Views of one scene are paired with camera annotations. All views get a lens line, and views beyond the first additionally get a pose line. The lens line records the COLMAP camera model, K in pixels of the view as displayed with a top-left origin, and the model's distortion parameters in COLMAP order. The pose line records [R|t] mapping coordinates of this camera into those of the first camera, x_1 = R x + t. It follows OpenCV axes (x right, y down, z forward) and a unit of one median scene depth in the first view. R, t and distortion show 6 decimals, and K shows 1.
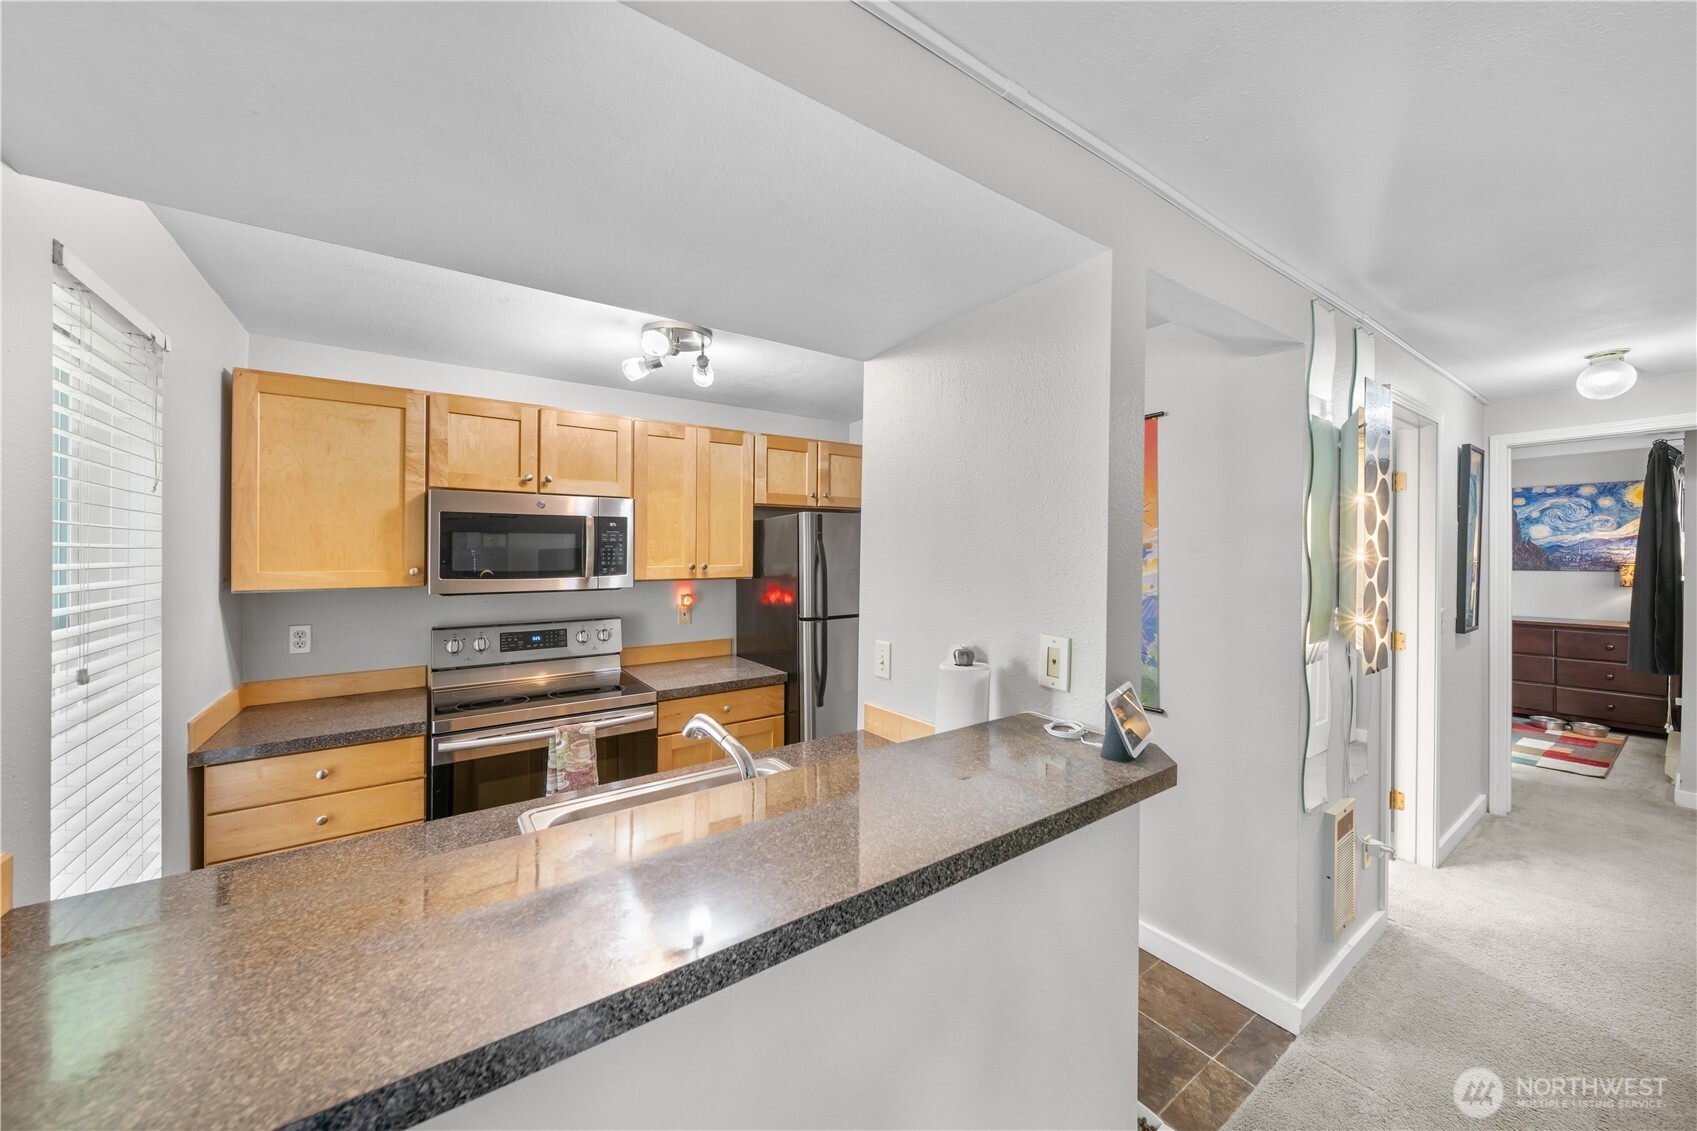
lens RADIAL K [[603.0, 0, 849.1], [0, 603.0, 548.3], [0, 0, 1]] dist [-0.002242, -0.000665]
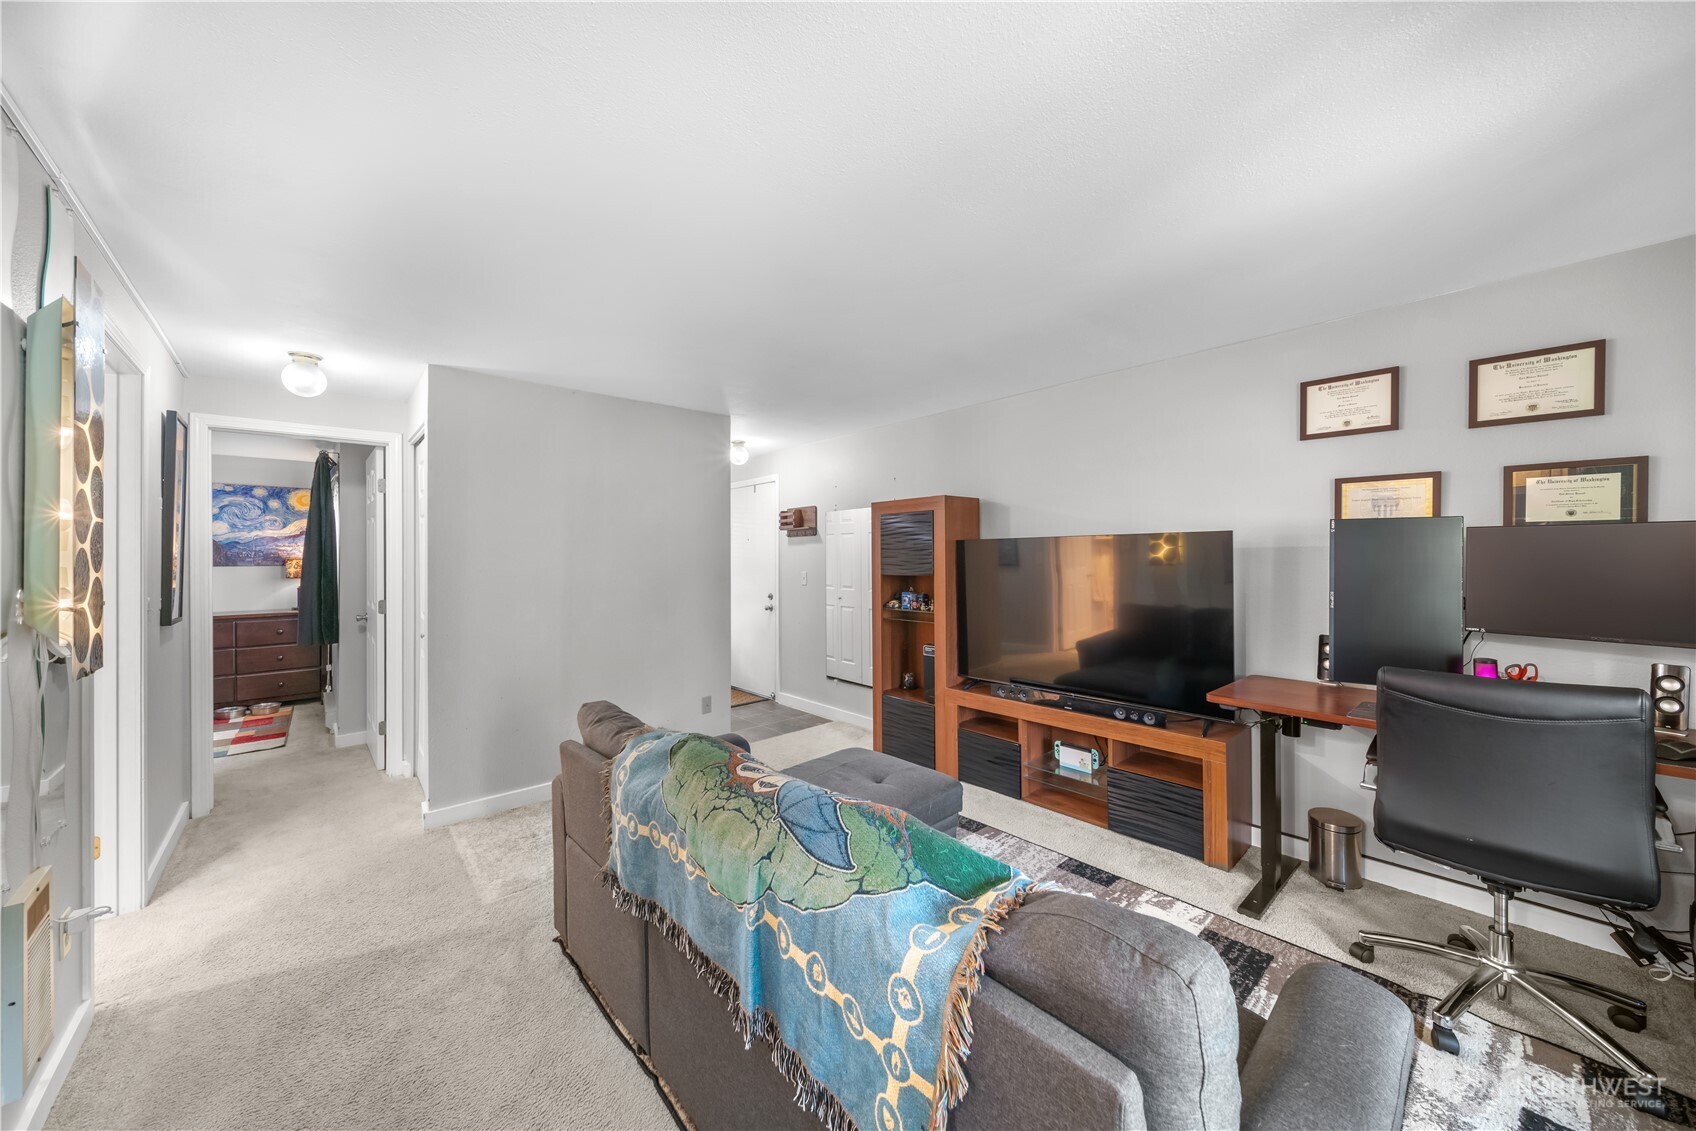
lens RADIAL K [[602.7, 0, 830.6], [0, 602.7, 563.7], [0, 0, 1]] dist [-0.002242, -0.000665]
pose [[-0.108768, -0.002801, 0.994063, 0.032753], [0.000727, 0.999996, 0.002897, 0.037909], [-0.994067, 0.001037, -0.108765, 0.101969]]
